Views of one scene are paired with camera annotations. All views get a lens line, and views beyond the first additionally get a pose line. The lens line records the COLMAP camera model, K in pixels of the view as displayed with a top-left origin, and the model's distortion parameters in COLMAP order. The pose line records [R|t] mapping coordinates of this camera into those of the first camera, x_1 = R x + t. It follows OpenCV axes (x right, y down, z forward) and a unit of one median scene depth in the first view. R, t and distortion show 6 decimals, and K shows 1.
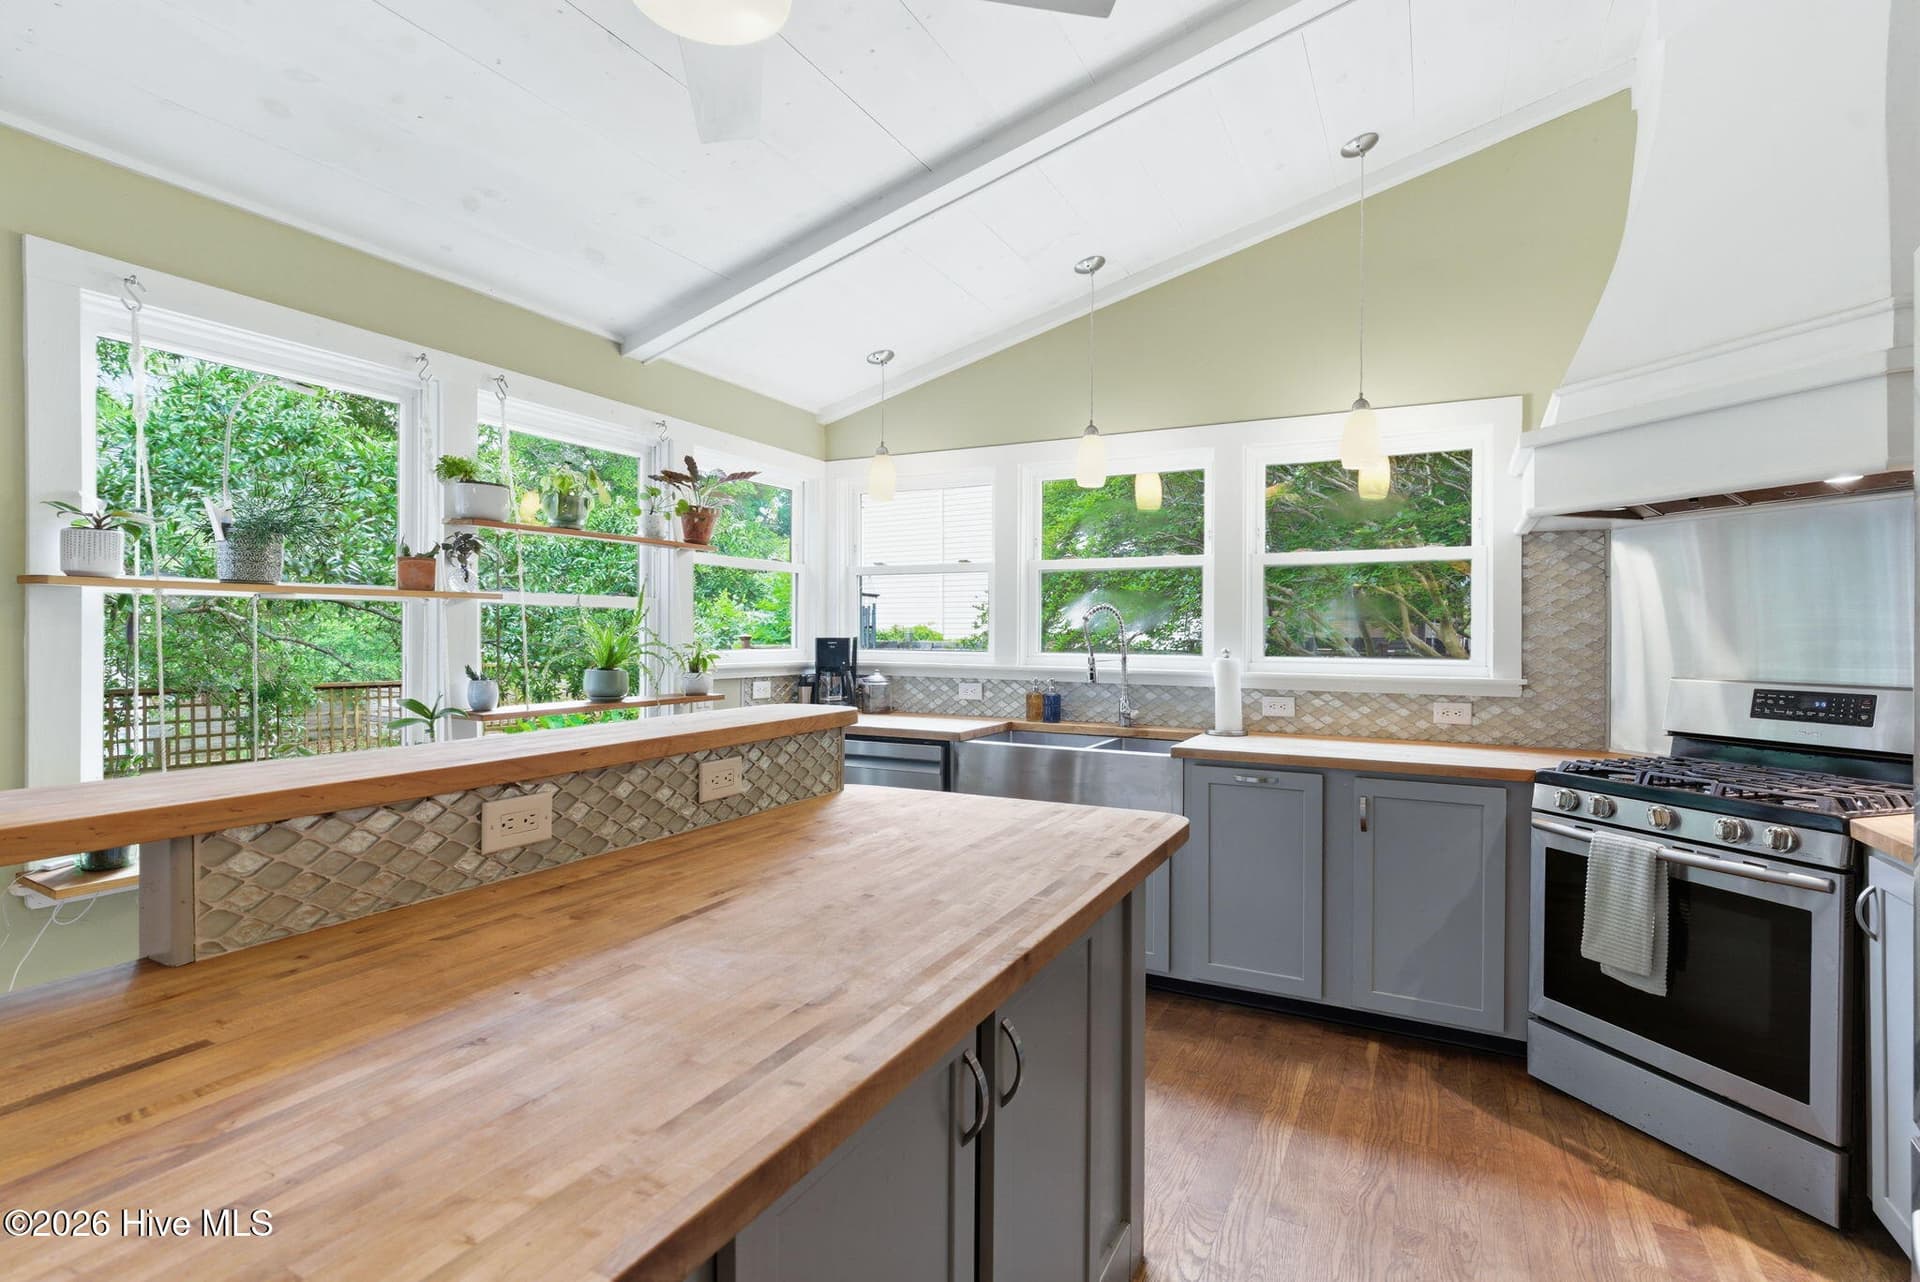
lens RADIAL K [[924.6, 0, 954.7], [0, 924.6, 660.6], [0, 0, 1]] dist [0.017406, -0.000120]
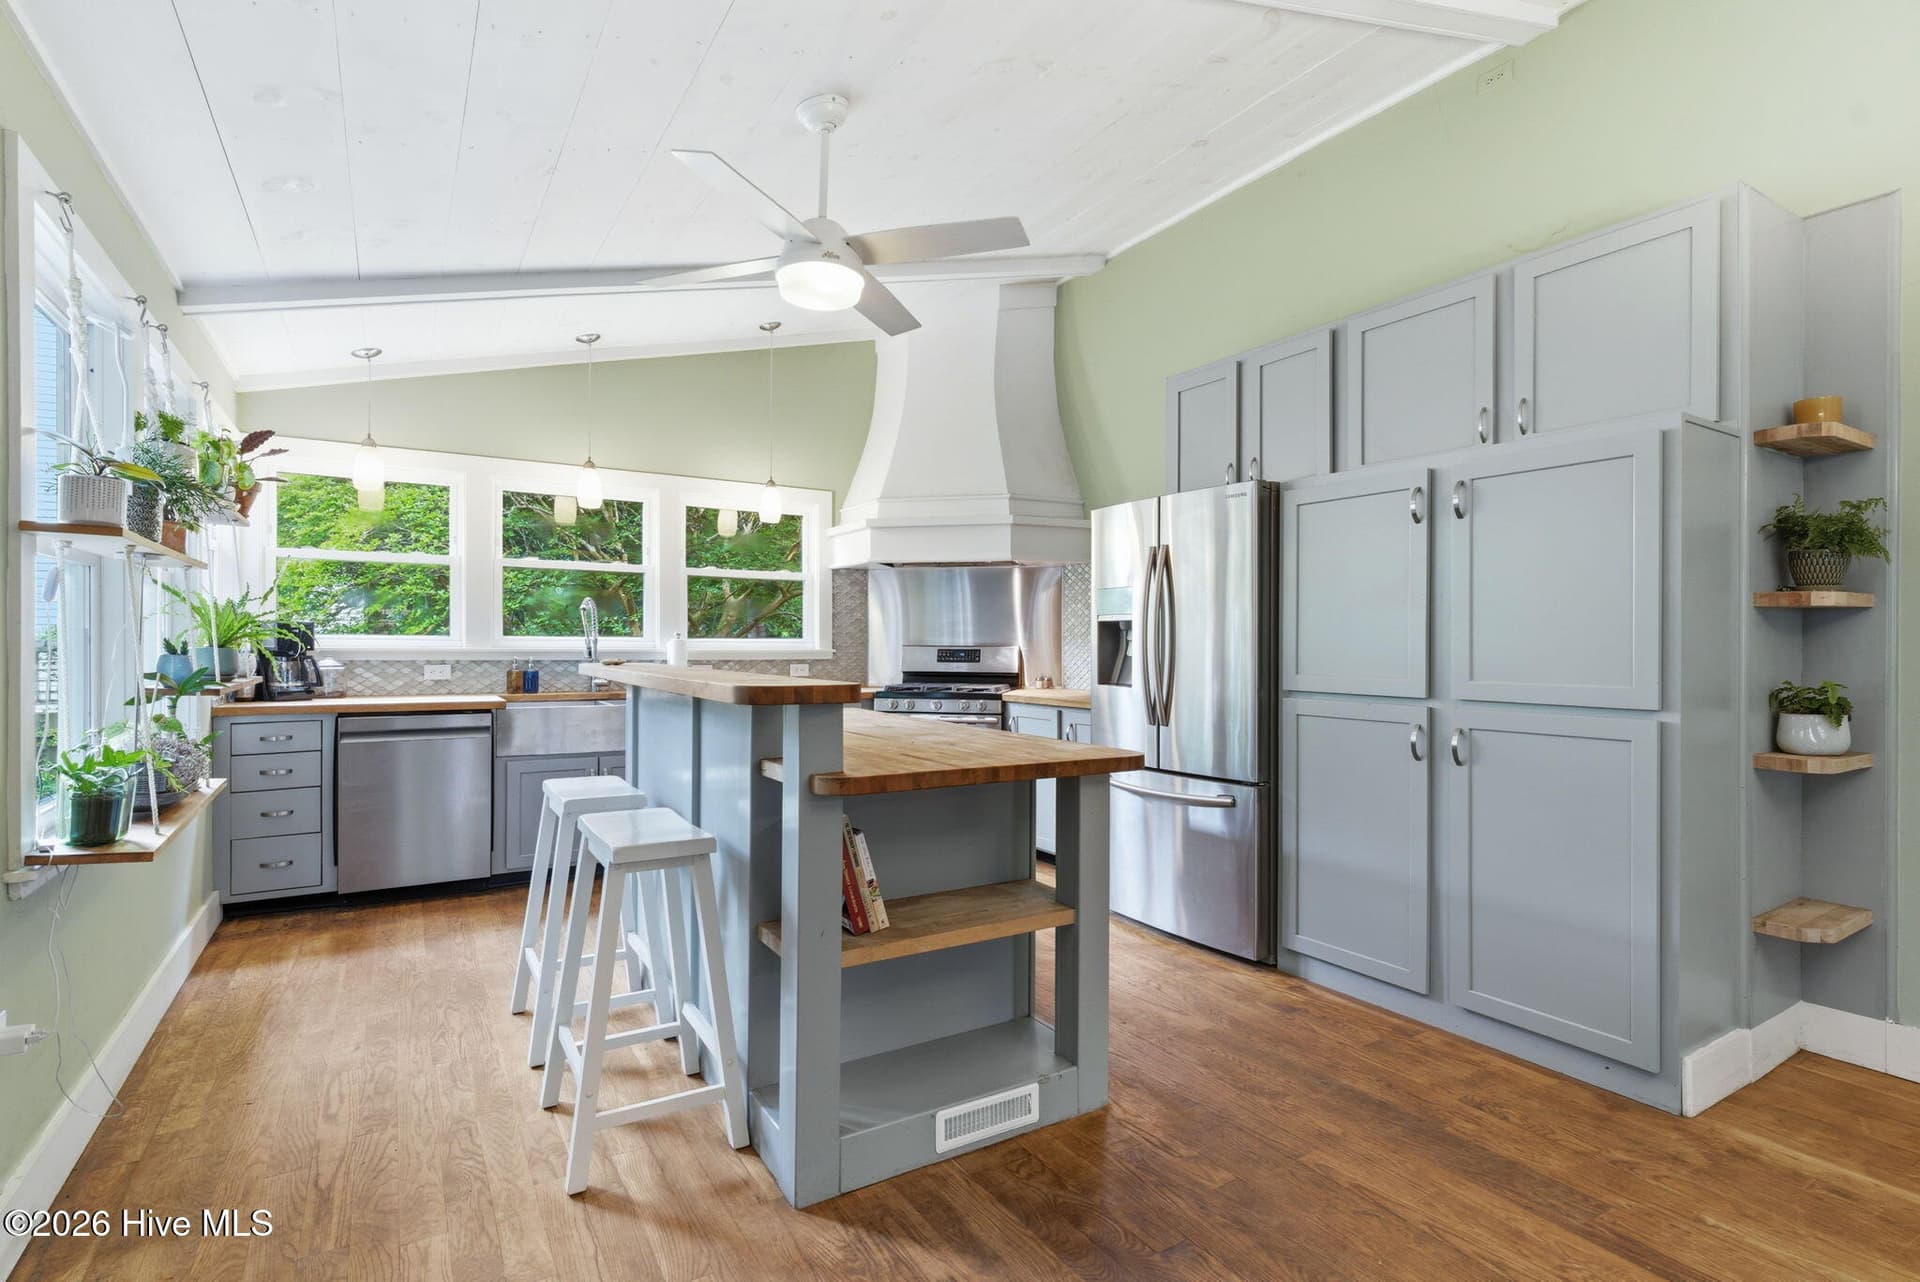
lens RADIAL K [[924.6, 0, 954.7], [0, 924.6, 660.6], [0, 0, 1]] dist [0.017406, -0.000120]
pose [[0.525377, -0.019359, 0.850650, -0.712735], [0.025000, 0.999661, 0.007310, 0.031963], [-0.850503, 0.017426, 0.525682, -0.120009]]
